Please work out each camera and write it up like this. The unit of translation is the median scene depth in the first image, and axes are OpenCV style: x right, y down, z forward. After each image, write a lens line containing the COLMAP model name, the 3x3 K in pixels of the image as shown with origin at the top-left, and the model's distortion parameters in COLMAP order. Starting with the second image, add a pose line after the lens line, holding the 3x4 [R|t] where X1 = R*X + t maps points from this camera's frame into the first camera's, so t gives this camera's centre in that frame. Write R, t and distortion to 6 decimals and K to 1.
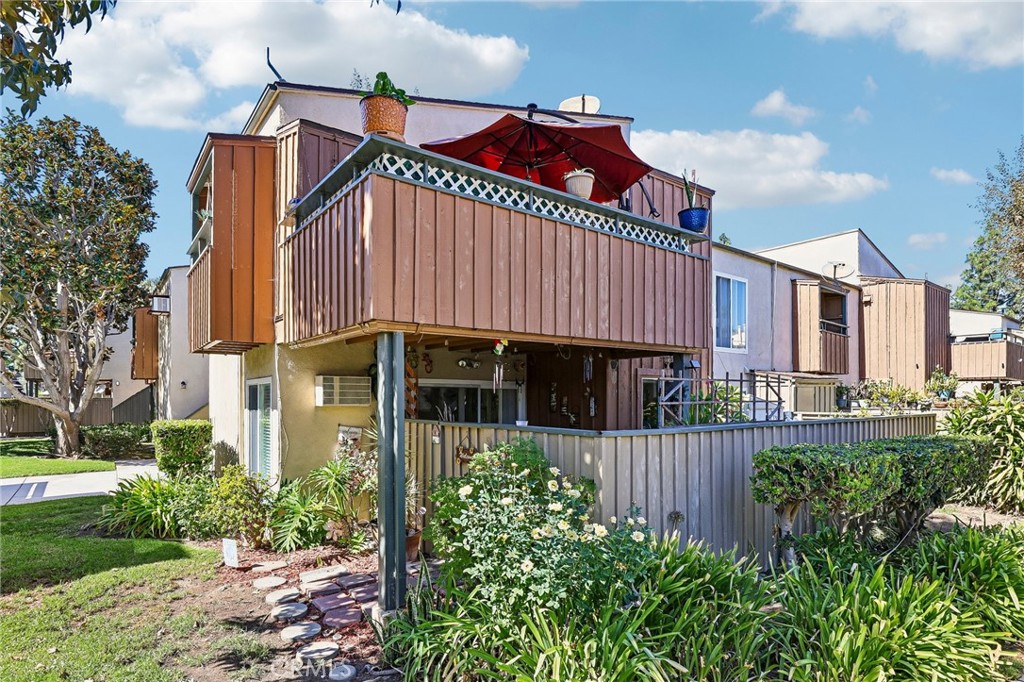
lens RADIAL K [[542.0, 0, 516.8], [0, 542.0, 396.5], [0, 0, 1]] dist [-0.019136, 0.002910]
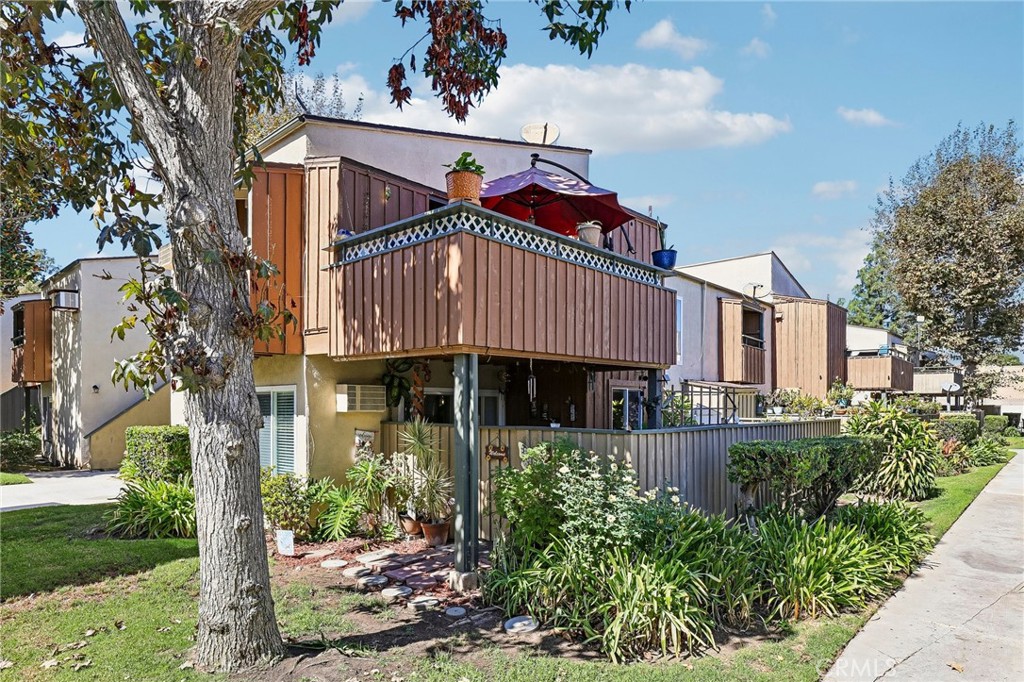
lens RADIAL K [[585.9, 0, 512.4], [0, 585.9, 403.2], [0, 0, 1]] dist [-0.005791, -0.000038]
pose [[0.985891, 0.003492, 0.167355, -0.229924], [-0.003699, 0.999993, 0.000923, -0.002558], [-0.167350, -0.001529, 0.985896, -0.242080]]
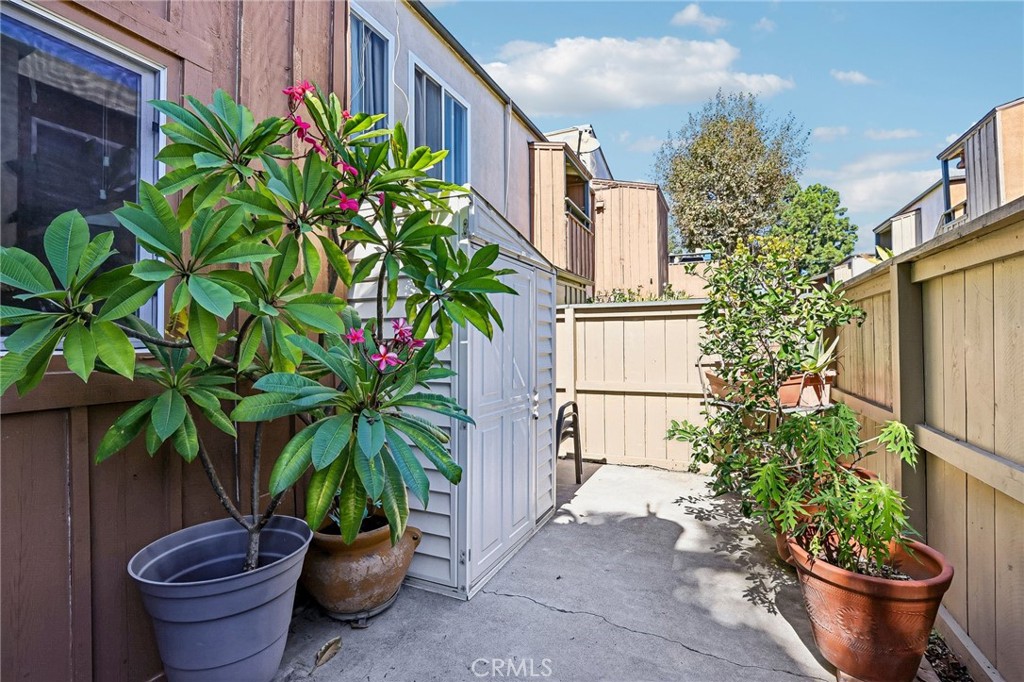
lens RADIAL K [[472.1, 0, 516.1], [0, 472.1, 337.9], [0, 0, 1]] dist [-0.033940, 0.005401]
pose [[0.881974, -0.002932, 0.471288, 0.452610], [0.006367, 0.999964, -0.005695, 0.098593], [-0.471254, 0.008023, 0.881961, 1.034610]]
